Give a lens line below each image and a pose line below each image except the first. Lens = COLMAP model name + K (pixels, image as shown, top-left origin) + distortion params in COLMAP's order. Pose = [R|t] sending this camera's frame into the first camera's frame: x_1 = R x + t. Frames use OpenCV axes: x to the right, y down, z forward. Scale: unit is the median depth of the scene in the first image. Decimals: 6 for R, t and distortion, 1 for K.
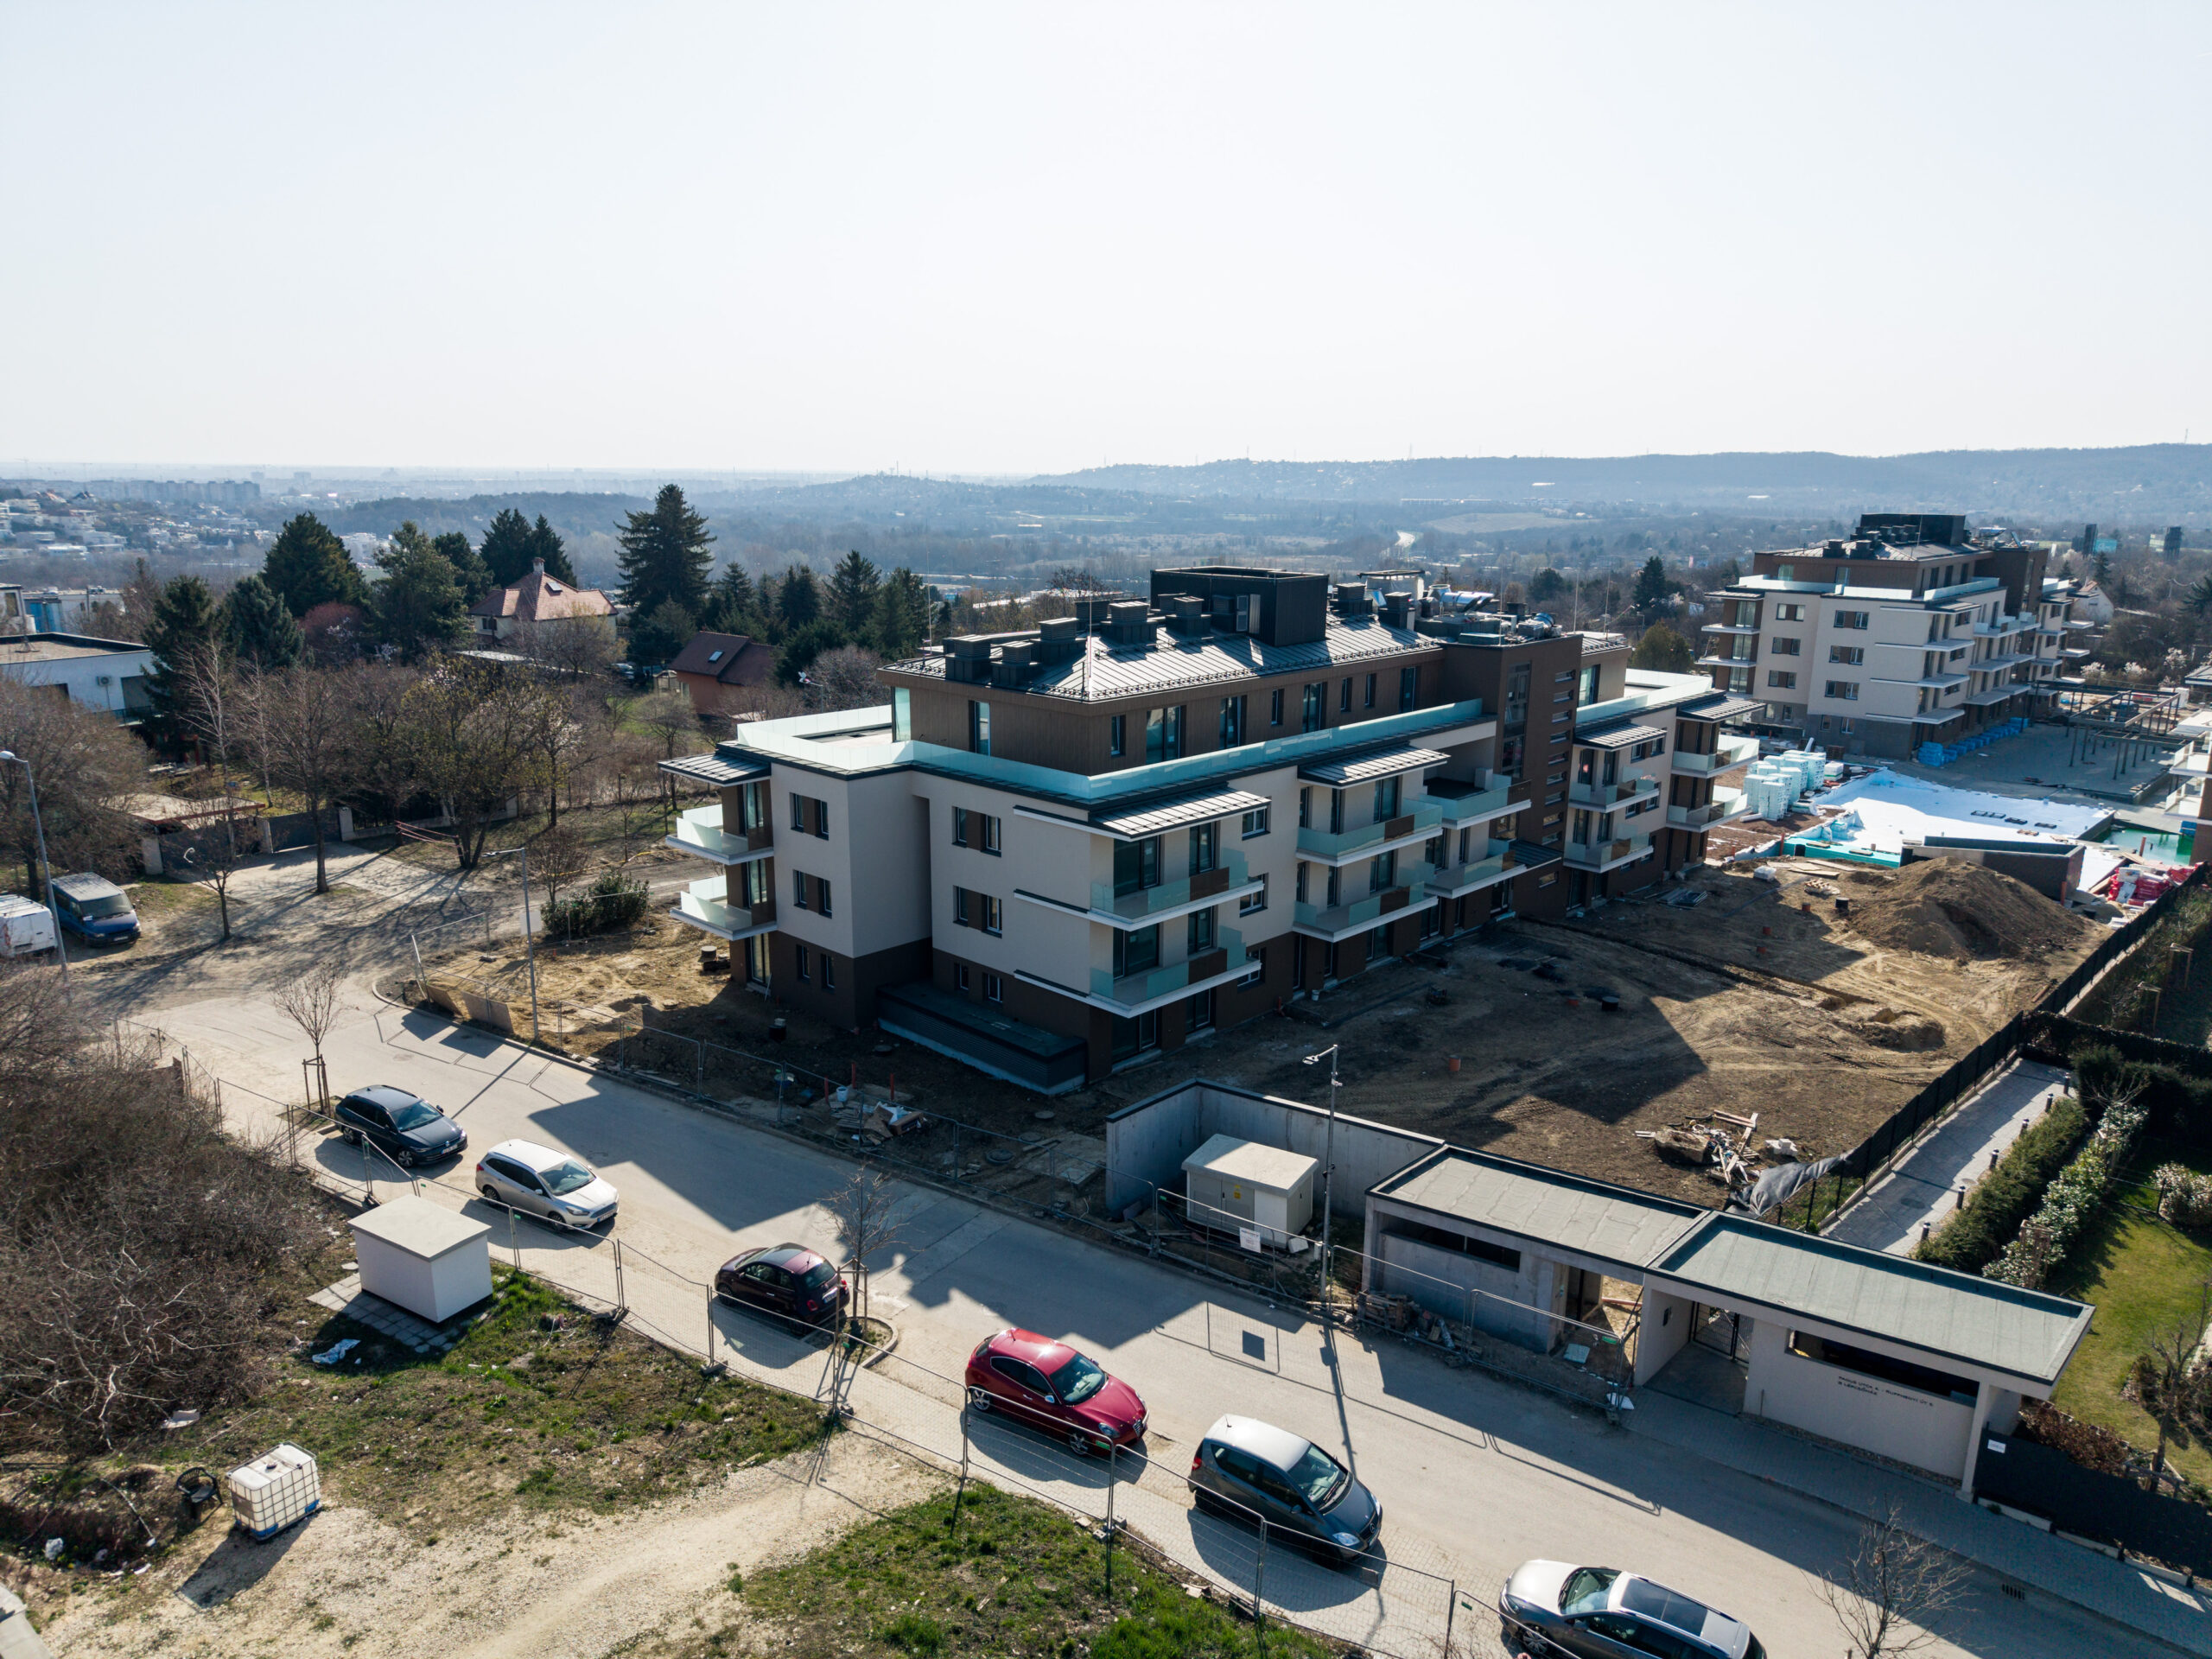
lens RADIAL K [[1480.3, 0, 1106.0], [0, 1480.3, 829.5], [0, 0, 1]] dist [0.004574, -0.001891]
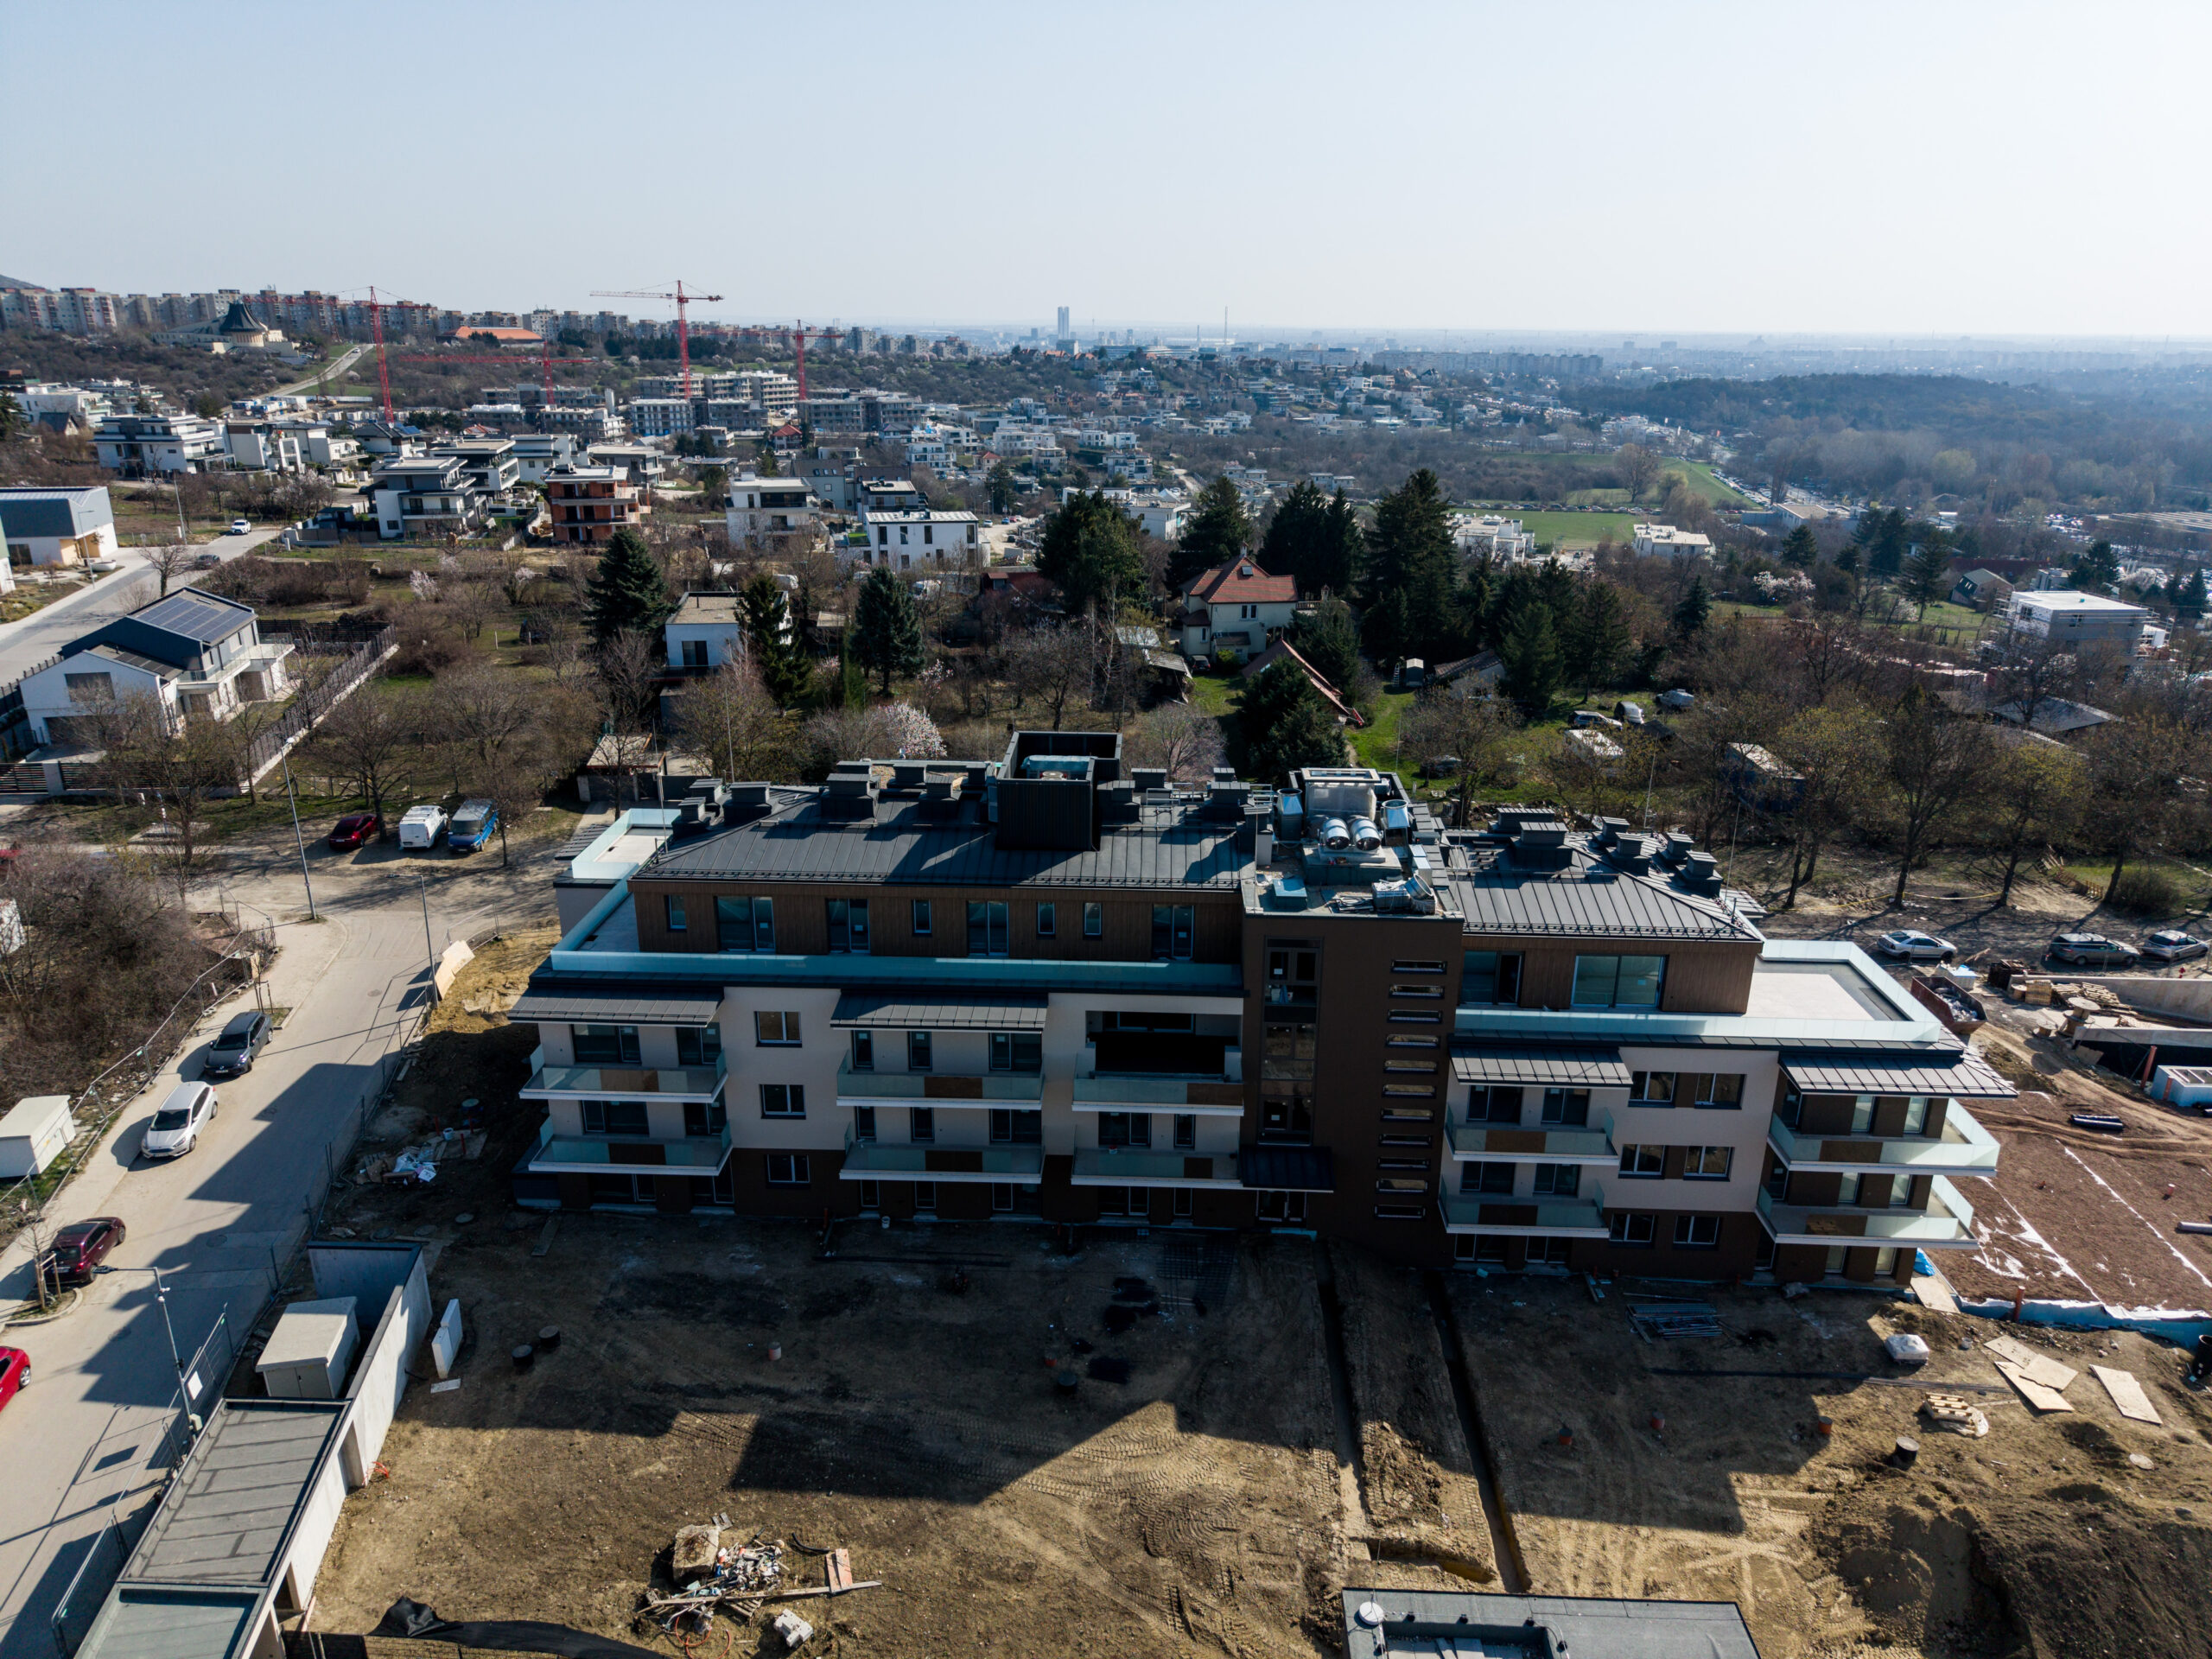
lens RADIAL K [[1498.0, 0, 1109.6], [0, 1498.0, 821.7], [0, 0, 1]] dist [0.007536, -0.005448]
pose [[0.663315, 0.234161, -0.710762, 0.835786], [-0.178862, 0.971864, 0.153259, -0.301449], [0.726651, 0.025469, 0.686534, 0.424344]]
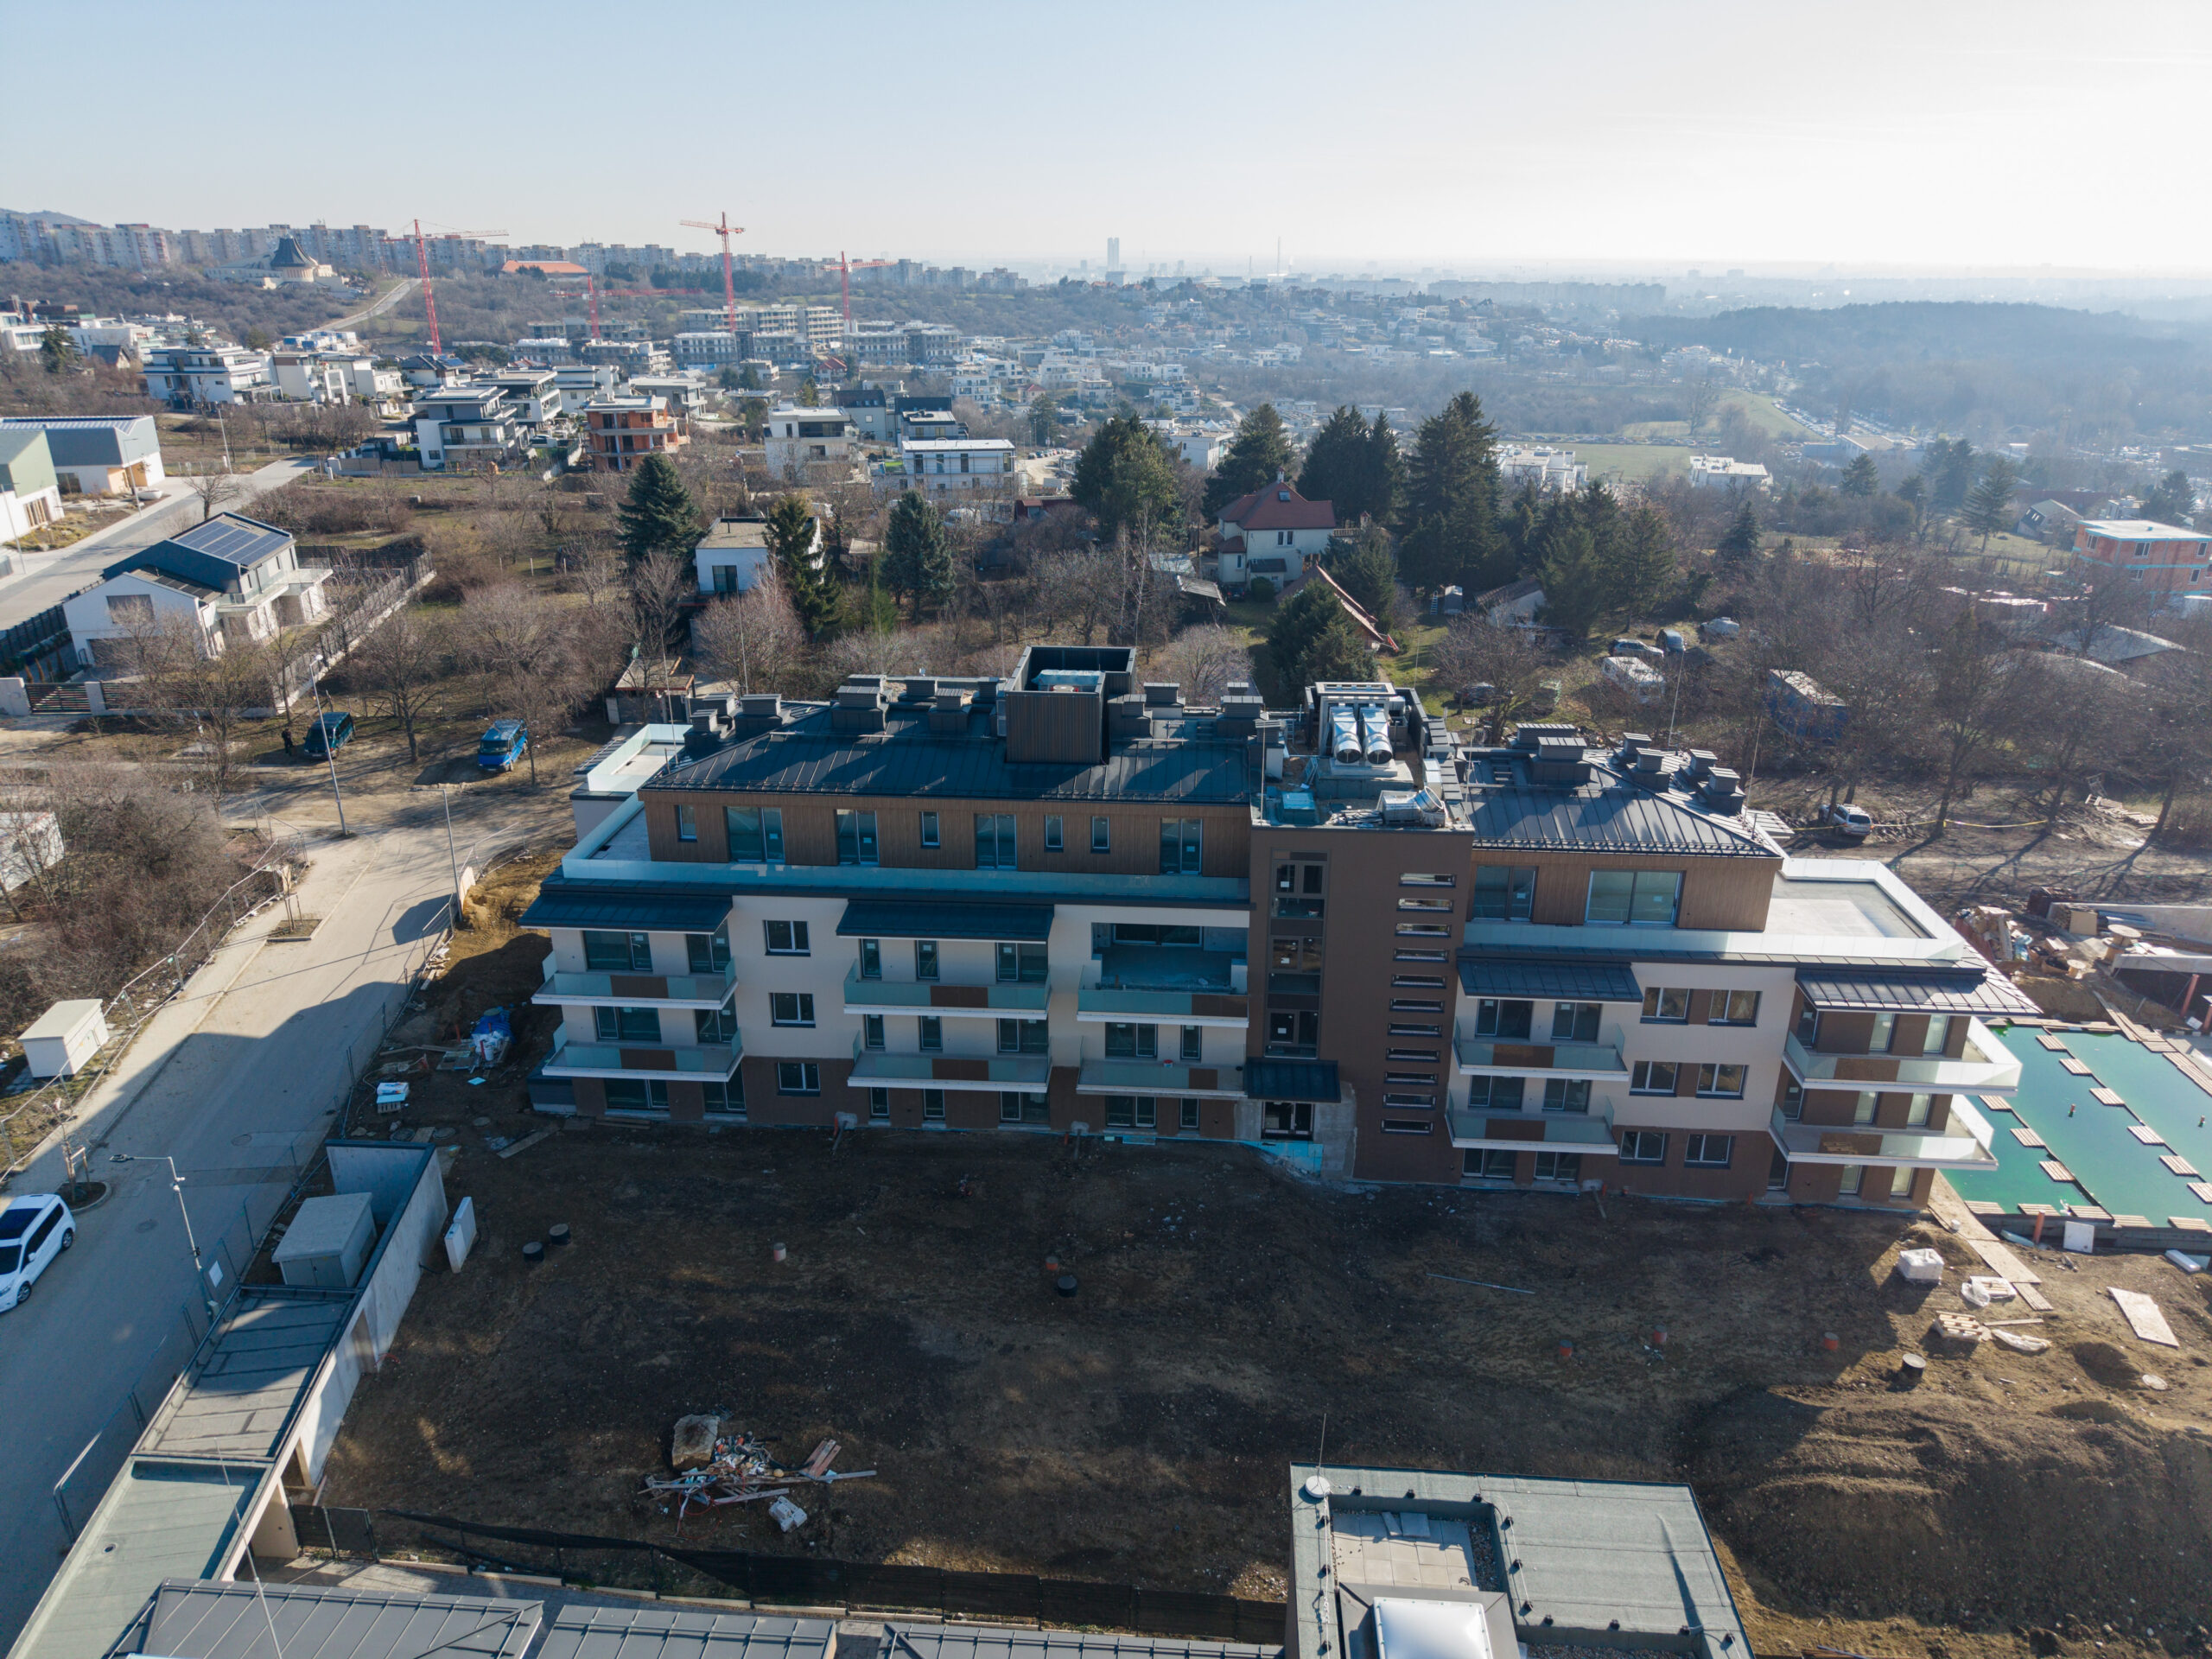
lens RADIAL K [[1498.0, 0, 1109.6], [0, 1498.0, 821.7], [0, 0, 1]] dist [0.007536, -0.005448]
pose [[0.638922, 0.266091, -0.721786, 0.851602], [-0.178030, 0.963945, 0.197774, -0.288070], [0.748388, 0.002137, 0.663258, 0.447065]]
